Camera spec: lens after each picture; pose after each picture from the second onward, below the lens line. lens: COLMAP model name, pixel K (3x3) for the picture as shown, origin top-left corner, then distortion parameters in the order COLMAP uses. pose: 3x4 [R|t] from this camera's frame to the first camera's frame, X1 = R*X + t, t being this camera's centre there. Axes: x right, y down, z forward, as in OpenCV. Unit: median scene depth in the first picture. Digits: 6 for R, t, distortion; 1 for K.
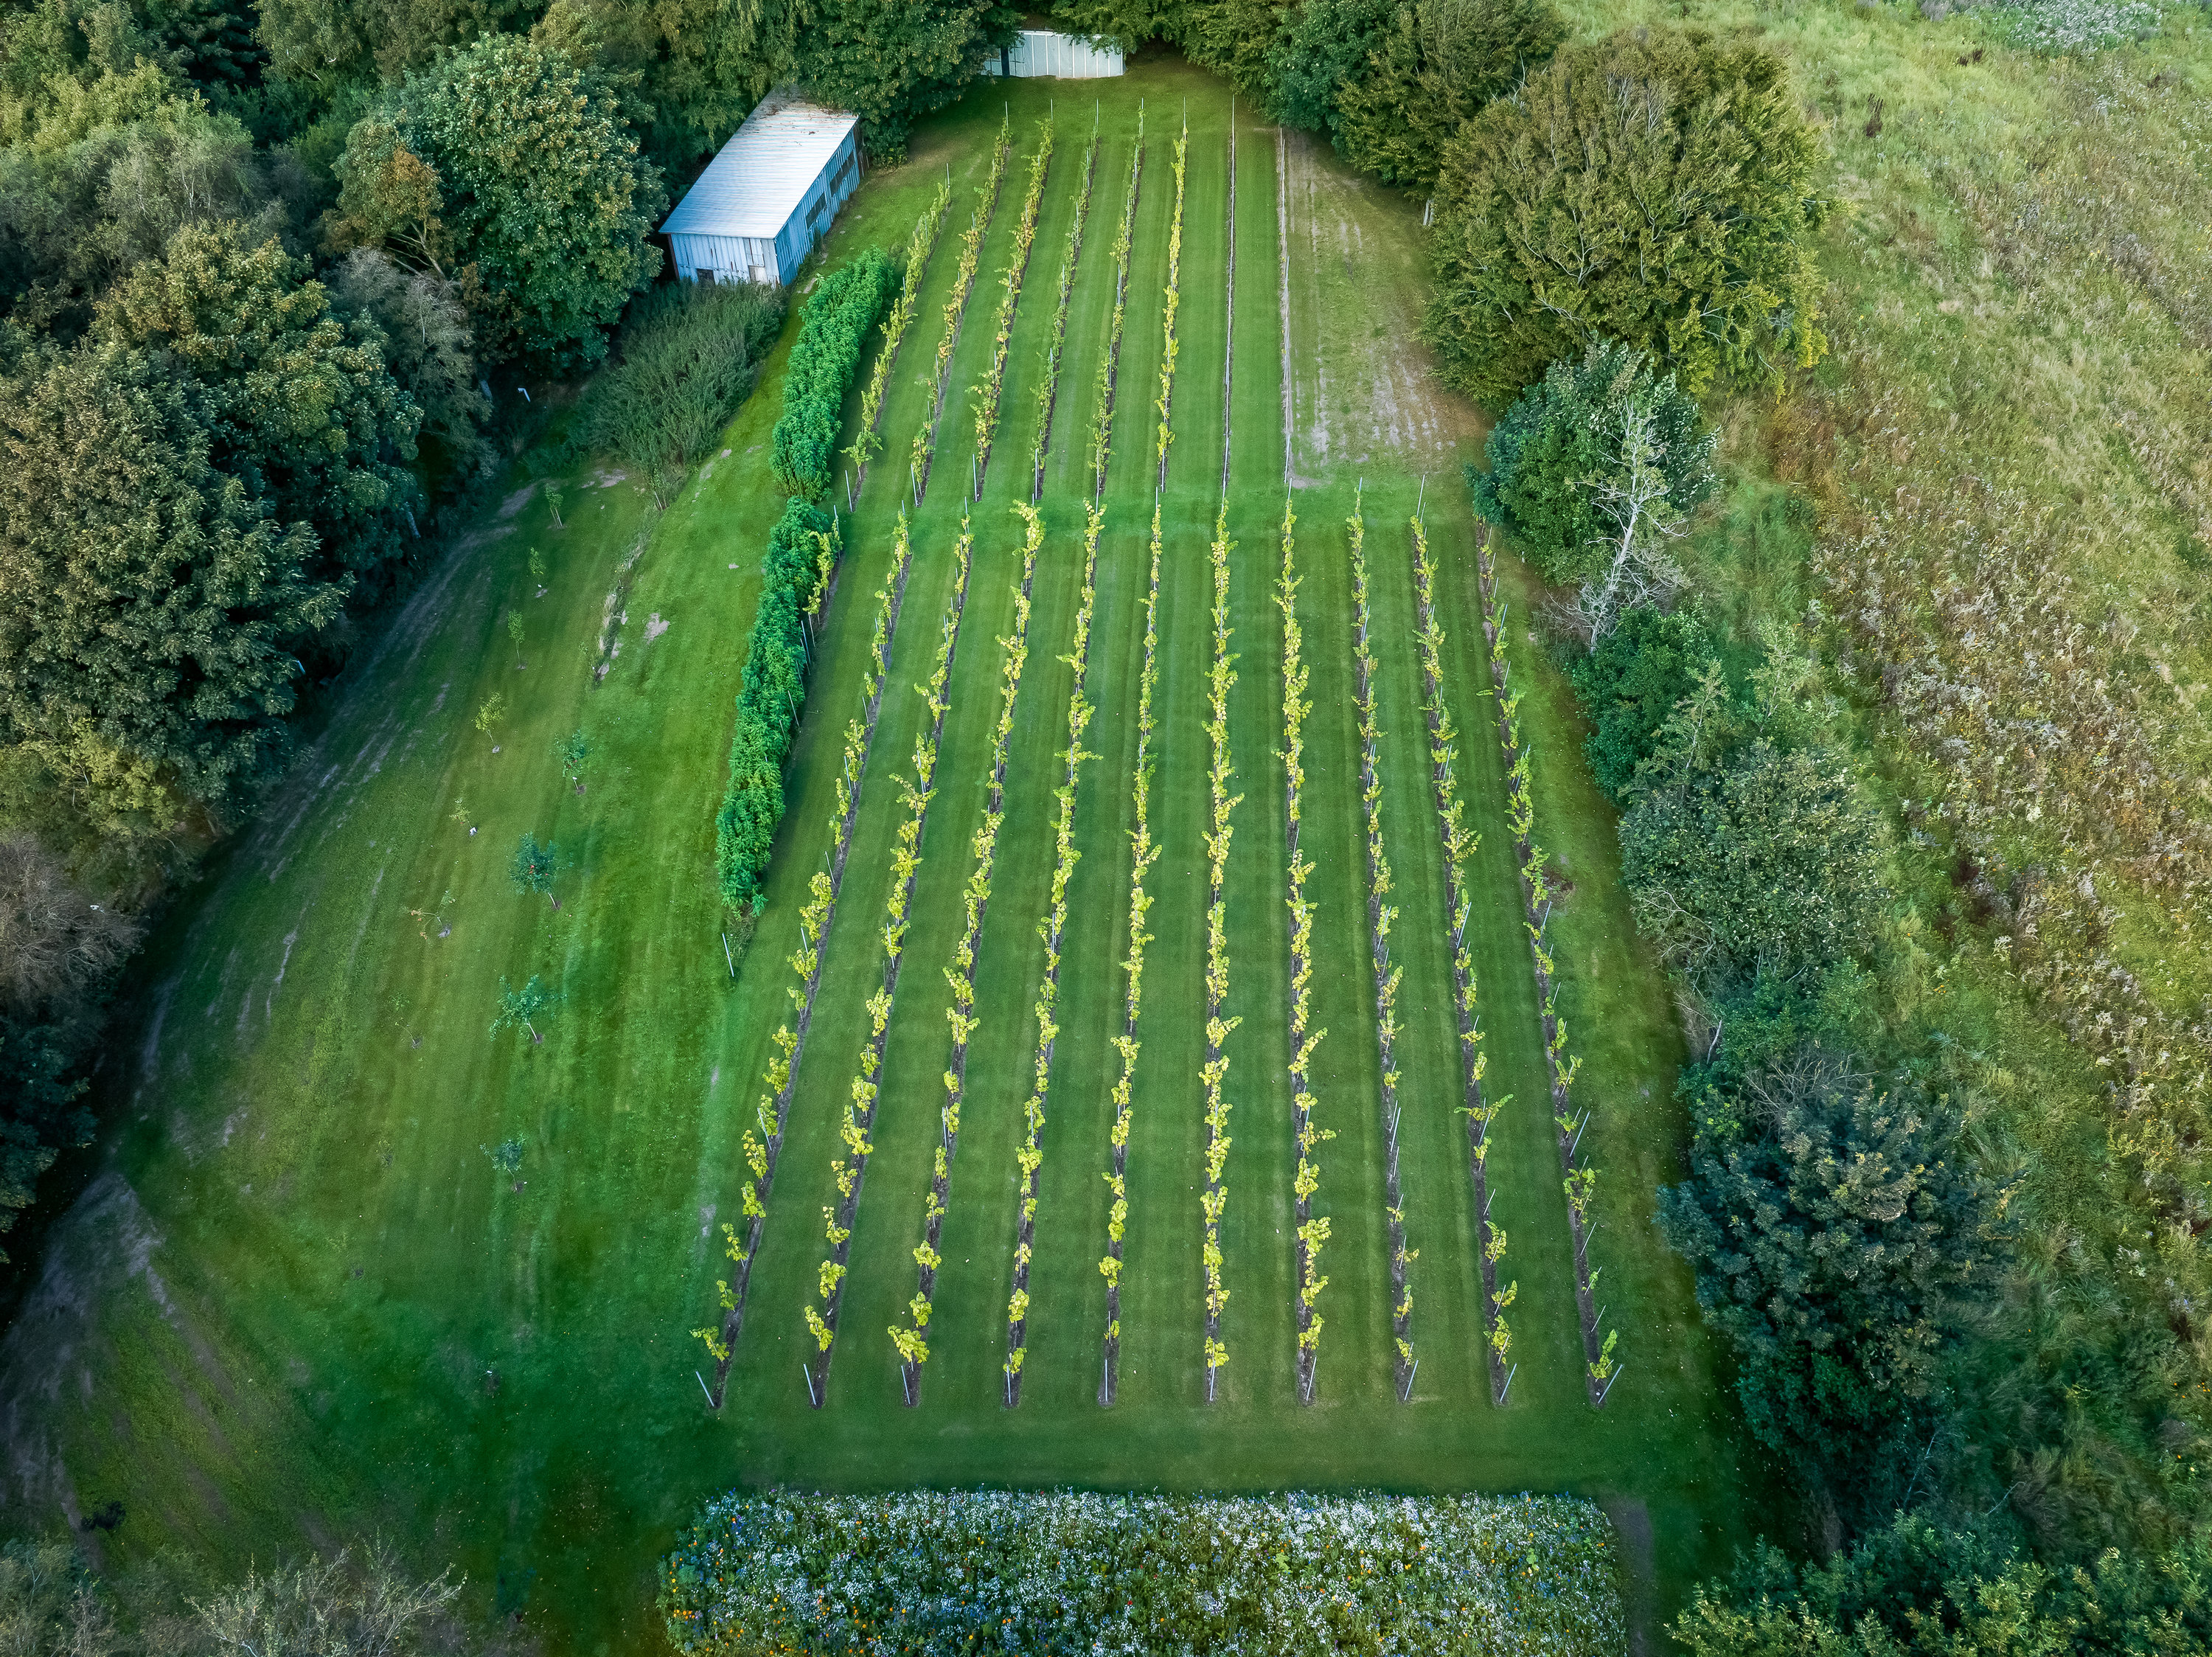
lens RADIAL K [[1561.7, 0, 1118.8], [0, 1561.7, 821.5], [0, 0, 1]] dist [-0.040865, -0.001280]
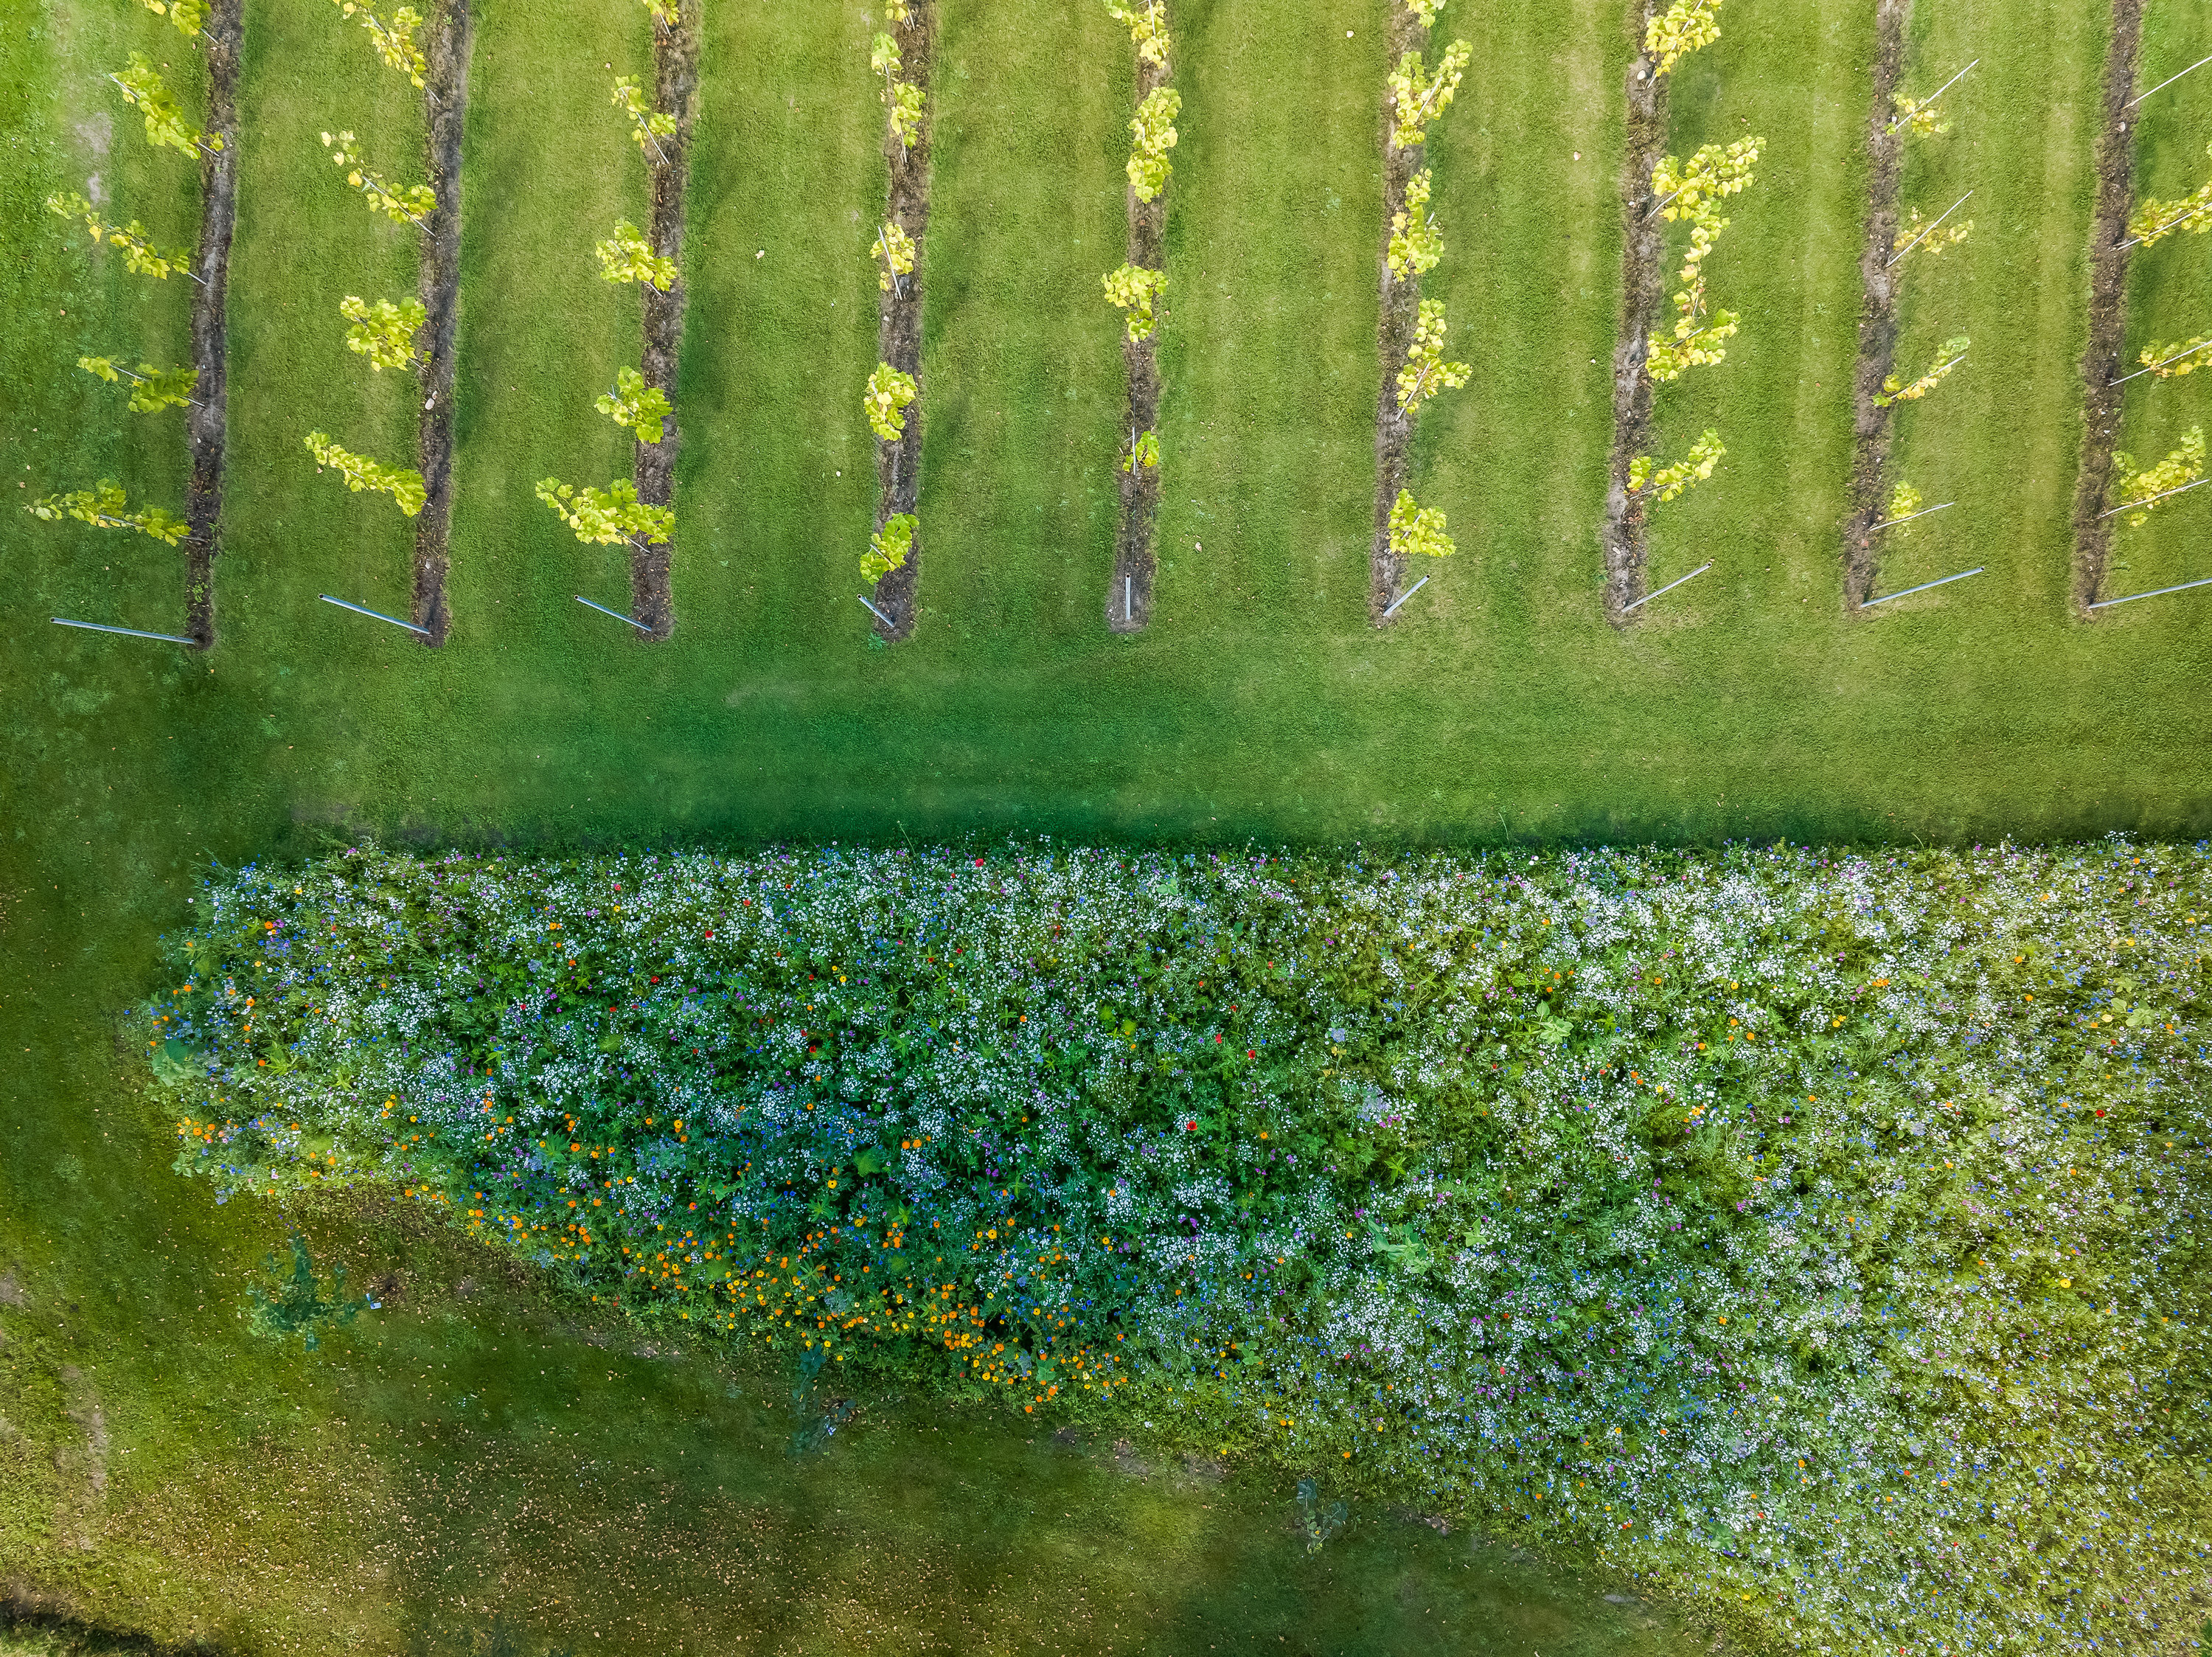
lens RADIAL K [[1561.7, 0, 1118.8], [0, 1561.7, 821.5], [0, 0, 1]] dist [-0.040865, -0.001280]
pose [[0.999784, -0.011677, -0.017165, -0.004422], [0.020240, 0.732115, 0.680880, 0.142132], [0.004616, -0.681081, 0.732193, 0.705336]]
